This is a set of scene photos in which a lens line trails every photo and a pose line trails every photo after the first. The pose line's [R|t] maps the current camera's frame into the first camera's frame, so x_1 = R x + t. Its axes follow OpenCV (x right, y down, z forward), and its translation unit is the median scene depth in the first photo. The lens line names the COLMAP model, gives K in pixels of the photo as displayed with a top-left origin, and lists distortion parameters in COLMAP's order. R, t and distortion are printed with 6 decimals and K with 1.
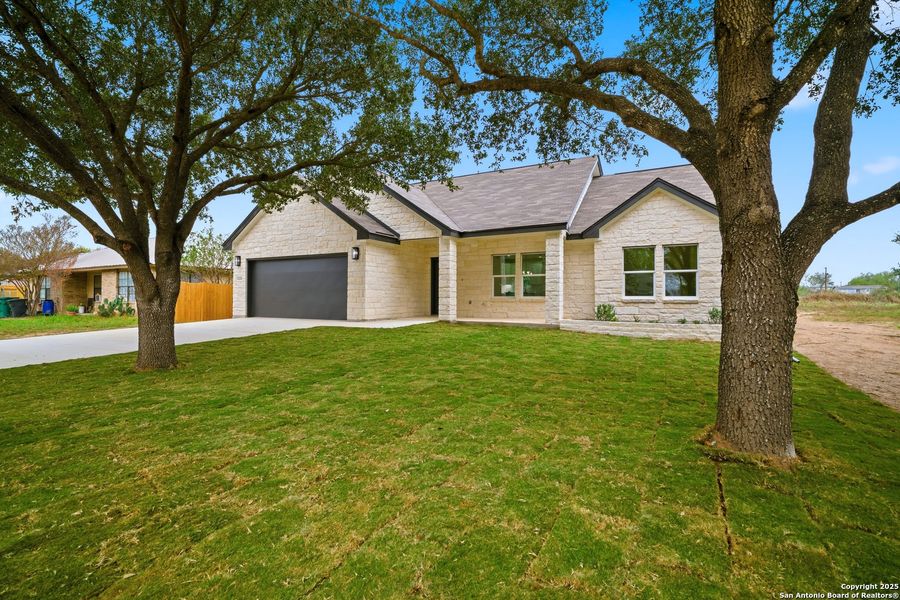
lens RADIAL K [[421.4, 0, 451.4], [0, 421.4, 297.9], [0, 0, 1]] dist [0.000182, 0.000060]
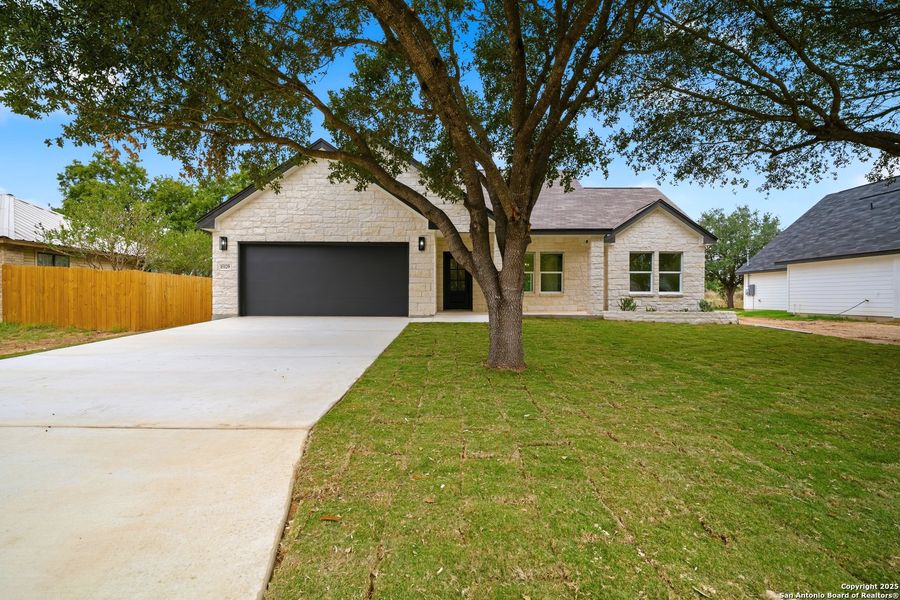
lens RADIAL K [[421.4, 0, 450.7], [0, 421.4, 300.6], [0, 0, 1]] dist [0.000182, 0.000060]
pose [[0.880226, -0.005148, 0.474526, -0.600684], [-0.001261, 0.999912, 0.013188, 0.006682], [-0.474553, -0.012207, 0.880142, 0.151939]]
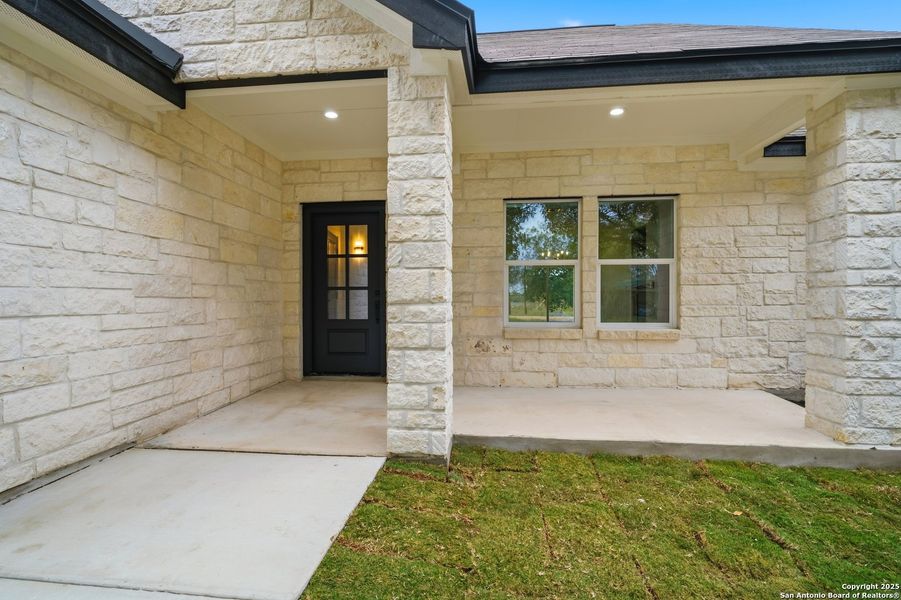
lens RADIAL K [[421.9, 0, 451.6], [0, 421.9, 298.7], [0, 0, 1]] dist [0.000182, 0.000060]
pose [[0.920022, -0.004108, 0.391844, -0.084808], [0.003665, 0.999992, 0.001878, -0.025847], [-0.391849, -0.000292, 0.920030, 0.781386]]
